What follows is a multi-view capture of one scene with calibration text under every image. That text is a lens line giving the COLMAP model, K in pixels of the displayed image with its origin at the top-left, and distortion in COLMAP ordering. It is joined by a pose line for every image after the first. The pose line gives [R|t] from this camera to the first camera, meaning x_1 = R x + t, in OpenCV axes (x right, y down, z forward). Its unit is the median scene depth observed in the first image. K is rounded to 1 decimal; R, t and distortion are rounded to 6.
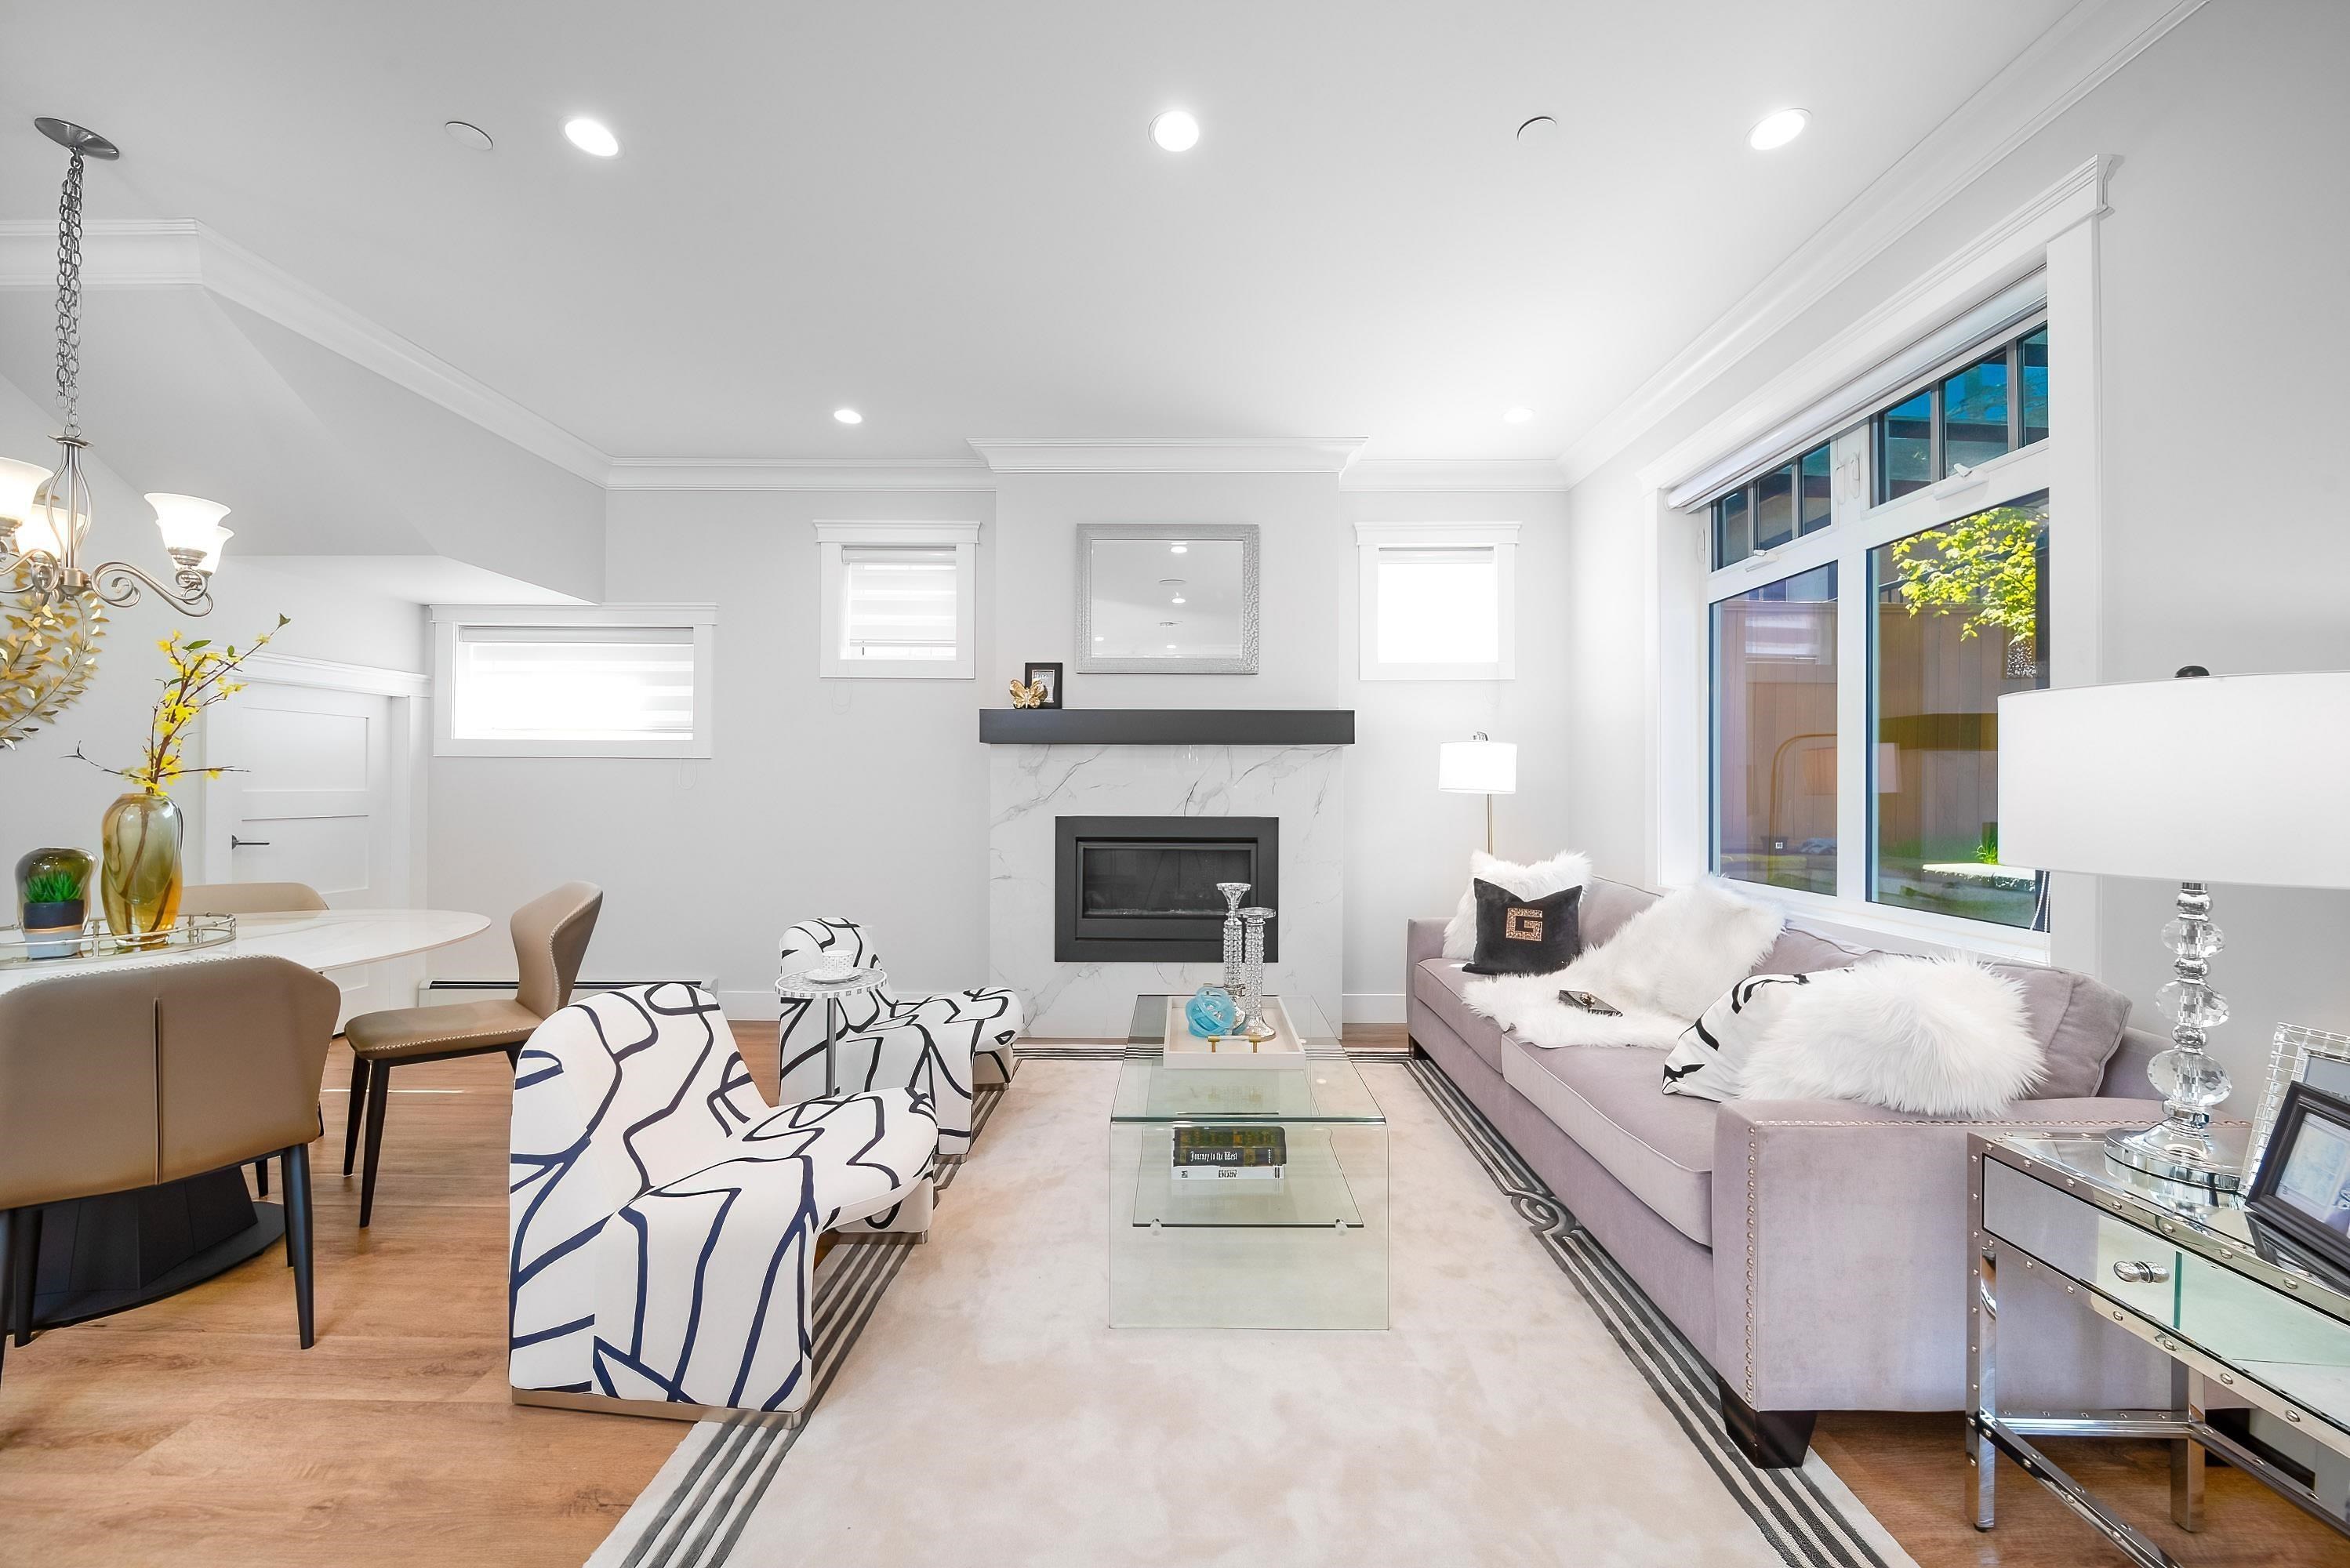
lens RADIAL K [[820.1, 0, 1180.4], [0, 820.1, 782.2], [0, 0, 1]] dist [0.000757, -0.001879]
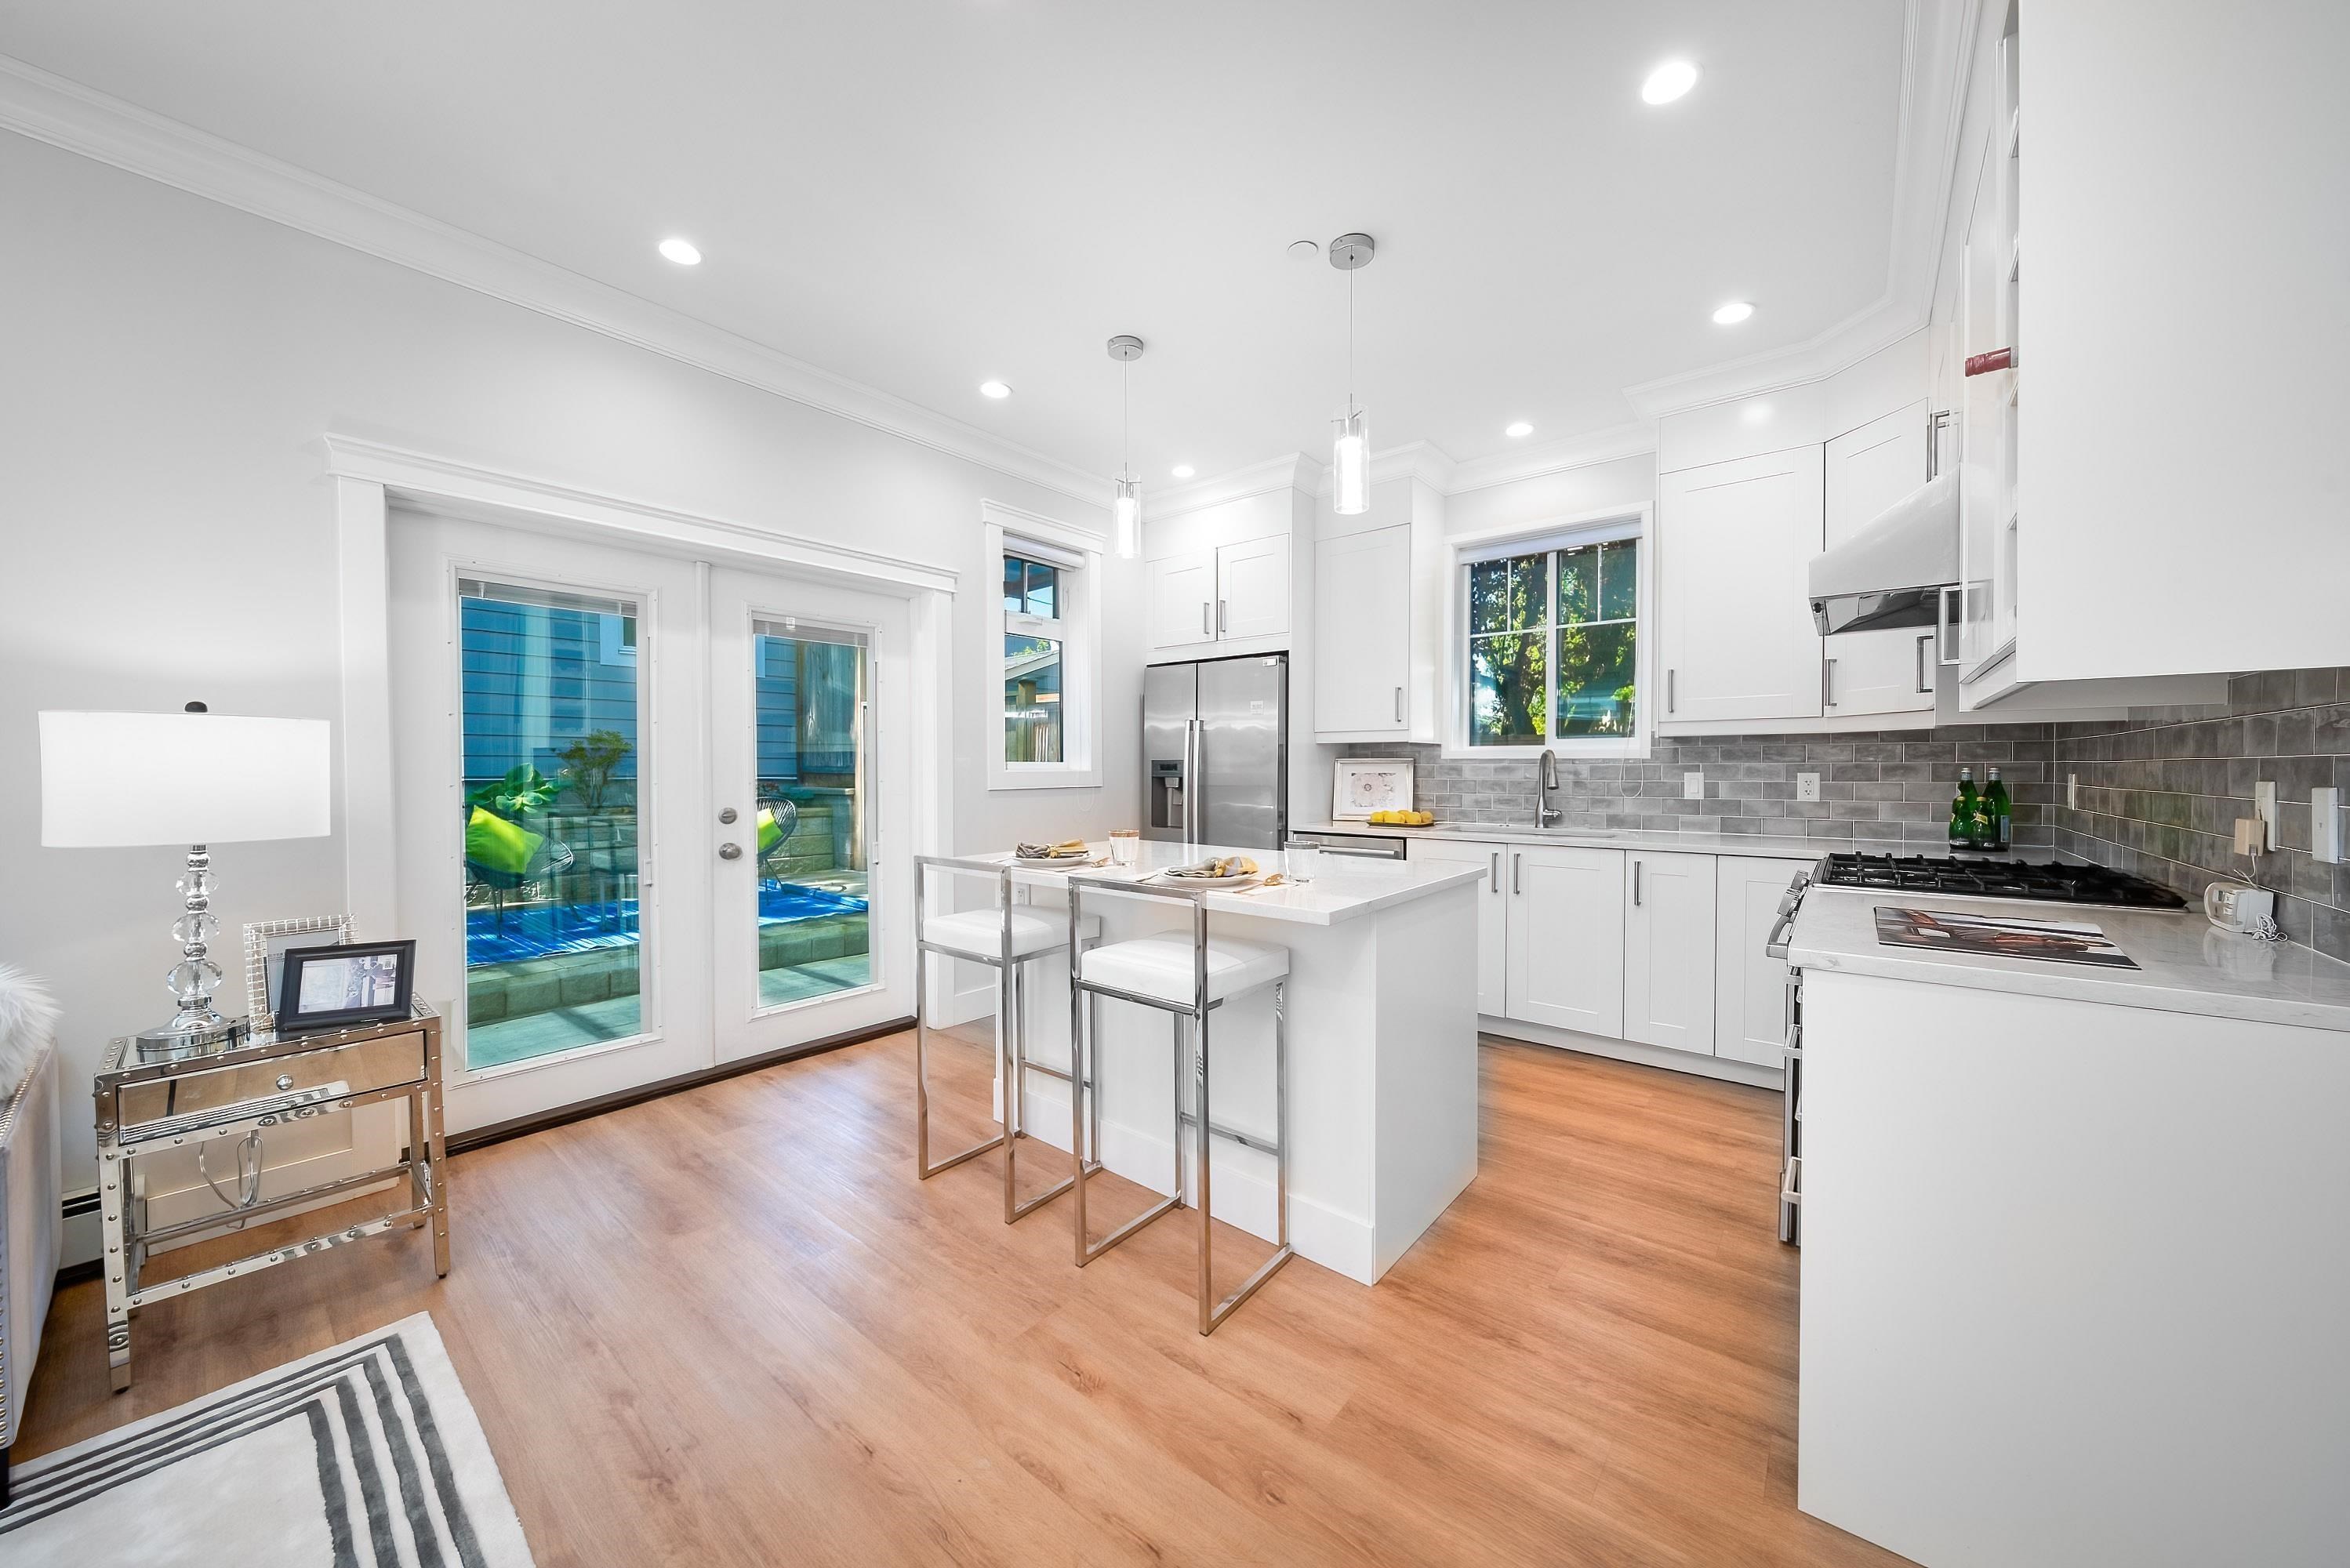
lens RADIAL K [[822.4, 0, 1184.9], [0, 822.4, 772.4], [0, 0, 1]] dist [0.001092, 0.000049]
pose [[-0.779760, -0.007823, 0.626029, -0.643113], [-0.004029, 0.999964, 0.007478, -0.018838], [-0.626065, 0.003309, -0.779764, 0.587538]]
